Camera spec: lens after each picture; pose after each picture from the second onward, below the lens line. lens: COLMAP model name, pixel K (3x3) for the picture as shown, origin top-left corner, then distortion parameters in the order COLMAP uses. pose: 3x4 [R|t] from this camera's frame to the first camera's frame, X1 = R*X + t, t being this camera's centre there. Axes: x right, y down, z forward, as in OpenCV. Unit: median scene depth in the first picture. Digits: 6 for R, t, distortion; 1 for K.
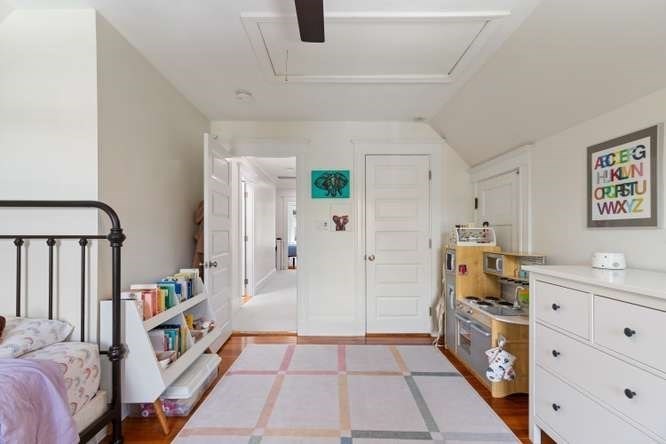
lens RADIAL K [[301.6, 0, 333.5], [0, 301.6, 228.9], [0, 0, 1]] dist [0.003490, -0.000855]
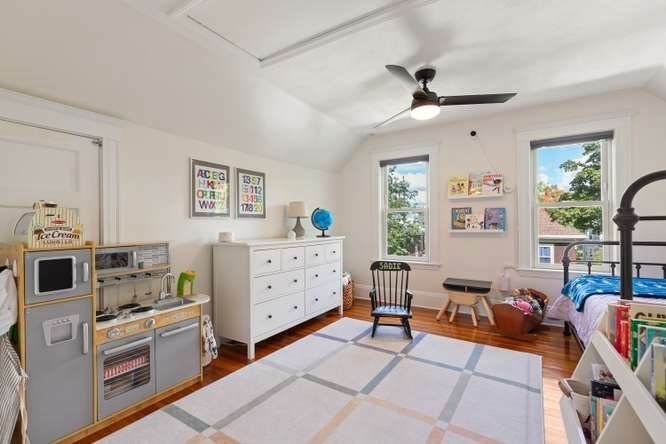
lens RADIAL K [[301.6, 0, 332.6], [0, 301.6, 222.5], [0, 0, 1]] dist [0.003490, -0.000855]
pose [[-0.842824, 0.007884, 0.538131, -0.467980], [0.002429, 0.999938, -0.010844, 0.040137], [-0.538184, -0.007832, -0.842791, 1.954510]]
